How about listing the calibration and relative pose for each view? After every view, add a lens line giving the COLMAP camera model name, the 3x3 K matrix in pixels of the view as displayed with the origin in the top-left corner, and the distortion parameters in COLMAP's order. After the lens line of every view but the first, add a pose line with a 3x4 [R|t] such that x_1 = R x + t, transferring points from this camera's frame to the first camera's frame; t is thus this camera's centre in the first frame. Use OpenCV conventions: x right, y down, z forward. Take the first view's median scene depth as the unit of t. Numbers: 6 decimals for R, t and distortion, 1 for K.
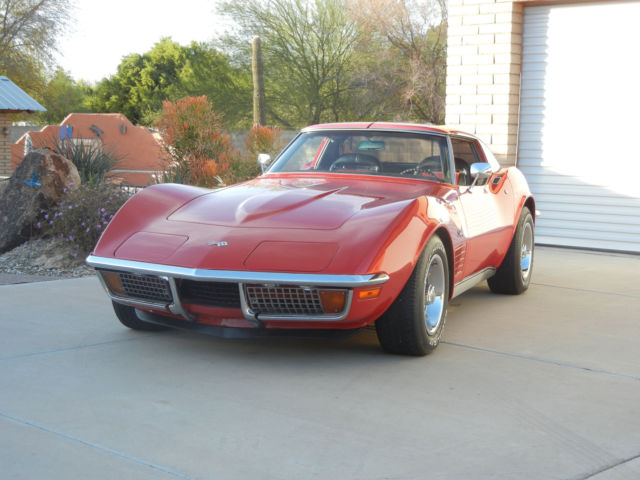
lens RADIAL K [[1009.3, 0, 320.1], [0, 1009.3, 241.9], [0, 0, 1]] dist [0.022397, 0.000000]
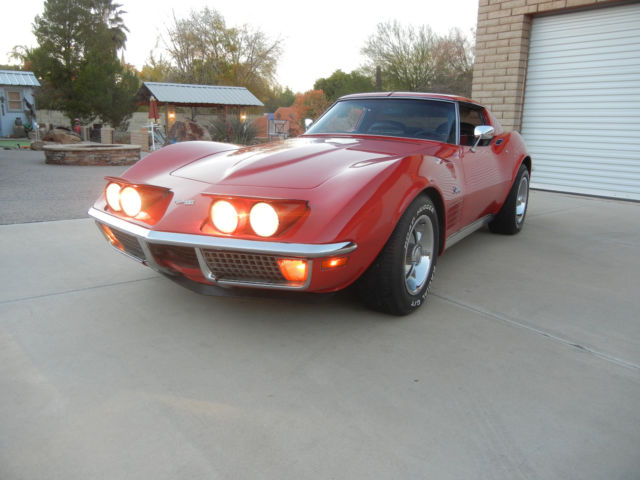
lens RADIAL K [[502.2, 0, 321.0], [0, 502.2, 234.1], [0, 0, 1]] dist [-0.014289, -0.013197]
pose [[0.983067, 0.041553, -0.178473, 0.072981], [-0.020339, 0.992675, 0.119090, -0.017999], [0.182114, -0.113444, 0.976711, 0.346707]]
